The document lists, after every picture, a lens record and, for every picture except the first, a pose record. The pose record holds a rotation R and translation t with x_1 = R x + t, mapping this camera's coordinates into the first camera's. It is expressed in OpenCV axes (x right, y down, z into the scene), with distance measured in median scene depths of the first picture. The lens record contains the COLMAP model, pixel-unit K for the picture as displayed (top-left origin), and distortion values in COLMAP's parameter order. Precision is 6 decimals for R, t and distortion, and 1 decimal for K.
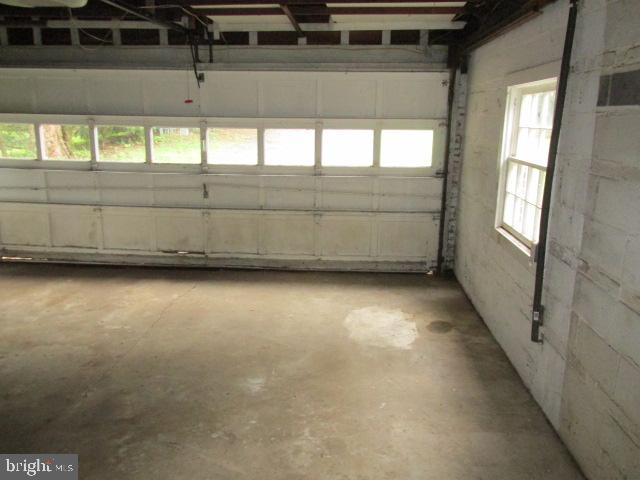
lens RADIAL K [[533.0, 0, 322.5], [0, 533.0, 241.2], [0, 0, 1]] dist [-0.016515, -0.023460]
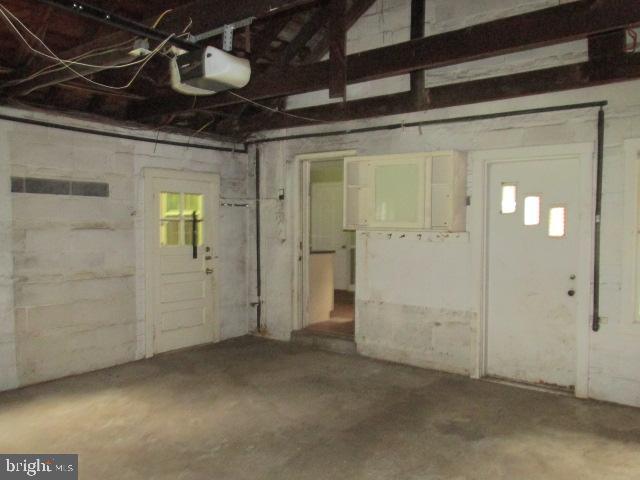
lens RADIAL K [[533.0, 0, 320.8], [0, 533.0, 240.1], [0, 0, 1]] dist [-0.016515, -0.023460]
pose [[-0.816756, -0.019393, 0.576657, -0.859865], [0.124070, 0.970152, 0.208355, -0.209438], [-0.563486, 0.241721, -0.789971, 1.151076]]
